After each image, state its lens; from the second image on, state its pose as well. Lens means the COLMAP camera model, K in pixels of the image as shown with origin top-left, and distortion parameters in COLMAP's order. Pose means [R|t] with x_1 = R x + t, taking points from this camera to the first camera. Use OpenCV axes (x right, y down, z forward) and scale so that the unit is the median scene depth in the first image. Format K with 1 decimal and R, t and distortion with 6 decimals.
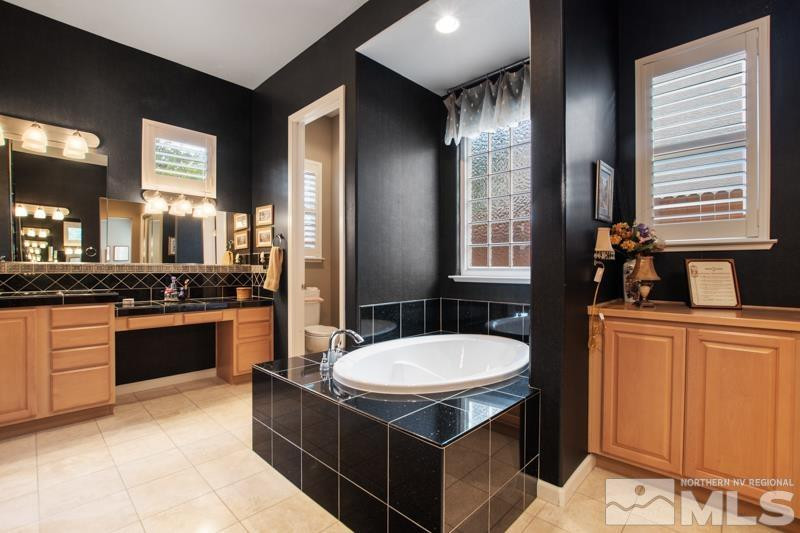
lens RADIAL K [[362.3, 0, 393.6], [0, 362.3, 269.1], [0, 0, 1]] dist [-0.018361, 0.000239]
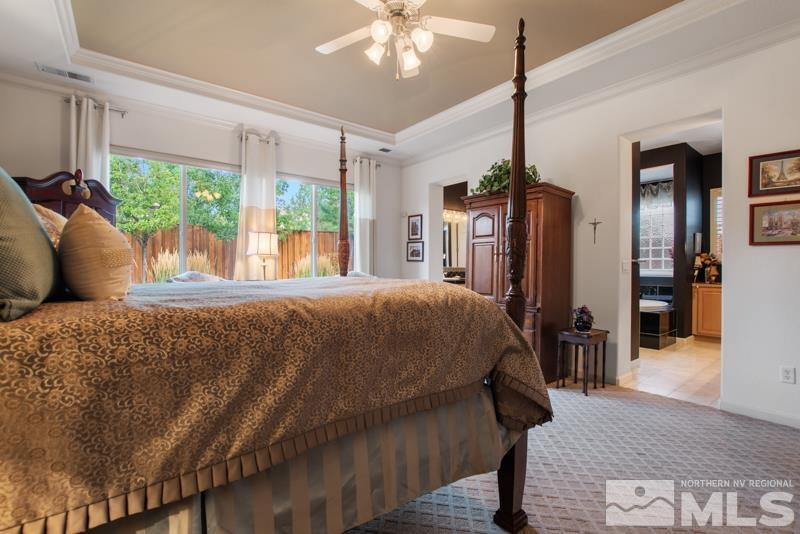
lens RADIAL K [[362.3, 0, 407.2], [0, 362.3, 267.4], [0, 0, 1]] dist [-0.018361, 0.000239]
pose [[0.992780, -0.000113, -0.119952, -1.332950], [0.000477, 0.999995, 0.003002, -0.035466], [0.119952, -0.003038, 0.992775, -2.047533]]
